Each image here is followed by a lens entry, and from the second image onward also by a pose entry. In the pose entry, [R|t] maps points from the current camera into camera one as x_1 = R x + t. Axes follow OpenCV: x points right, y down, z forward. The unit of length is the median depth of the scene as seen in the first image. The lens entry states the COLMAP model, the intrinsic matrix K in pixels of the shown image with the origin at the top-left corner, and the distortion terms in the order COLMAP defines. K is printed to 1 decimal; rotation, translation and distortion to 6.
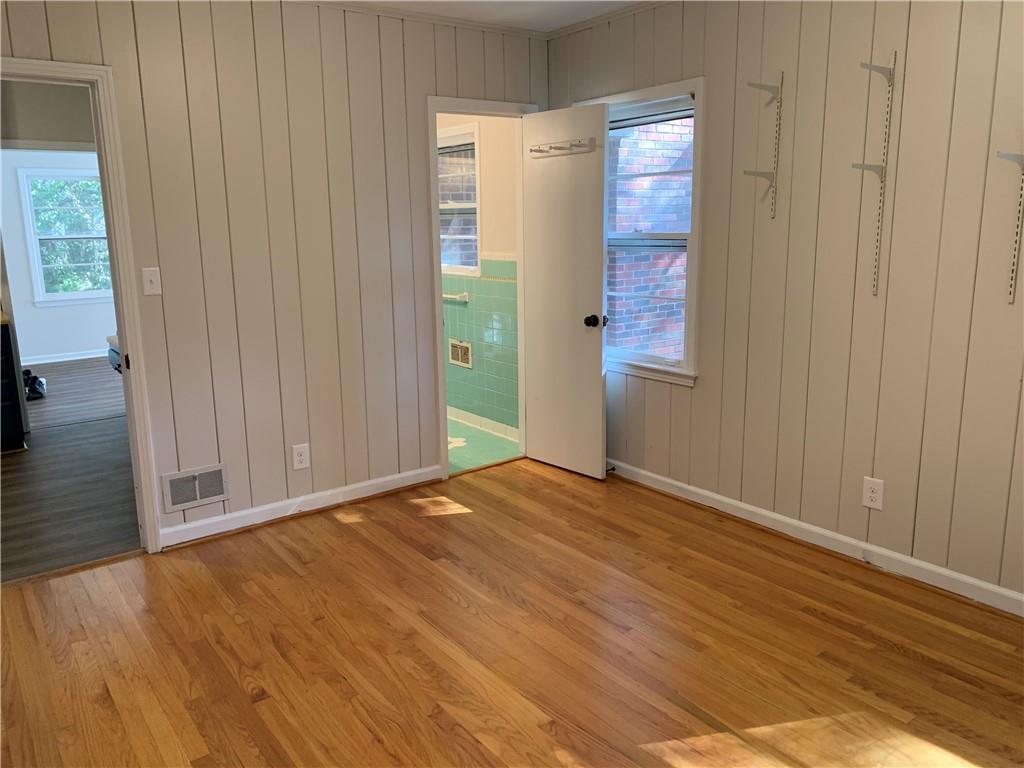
lens RADIAL K [[782.5, 0, 512.0], [0, 782.5, 384.0], [0, 0, 1]] dist [0.005627, 0.003369]
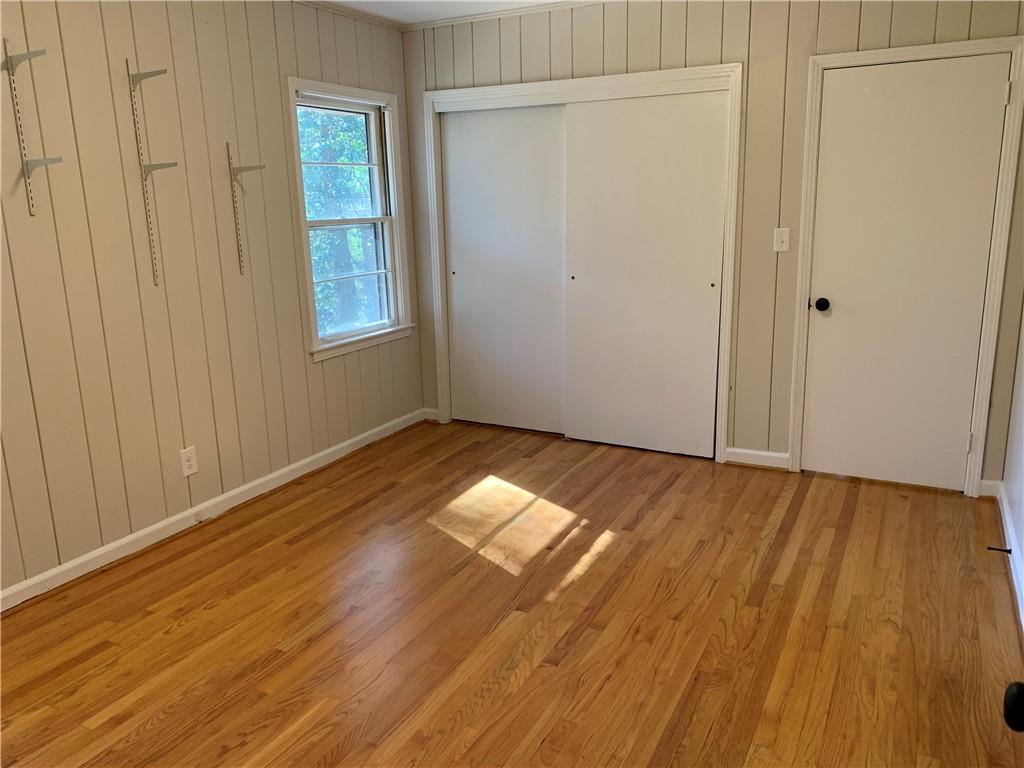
lens RADIAL K [[782.5, 0, 512.0], [0, 782.5, 384.0], [0, 0, 1]] dist [0.005627, 0.003369]
pose [[-0.438988, -0.179784, 0.880323, -0.696042], [0.212648, 0.931152, 0.296205, -0.193987], [-0.872967, 0.317229, -0.370534, 0.969977]]
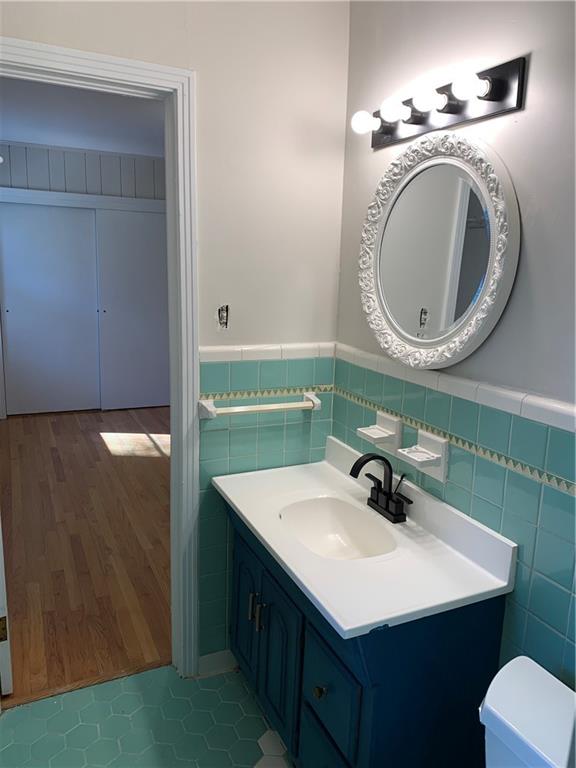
lens RADIAL K [[586.9, 0, 288.0], [0, 586.9, 384.0], [0, 0, 1]] dist [0.005627, 0.003369]
pose [[-0.978553, -0.053249, 0.198994, -0.374307], [0.028926, 0.920920, 0.388676, -0.408360], [-0.203954, 0.386096, -0.899629, 1.862989]]
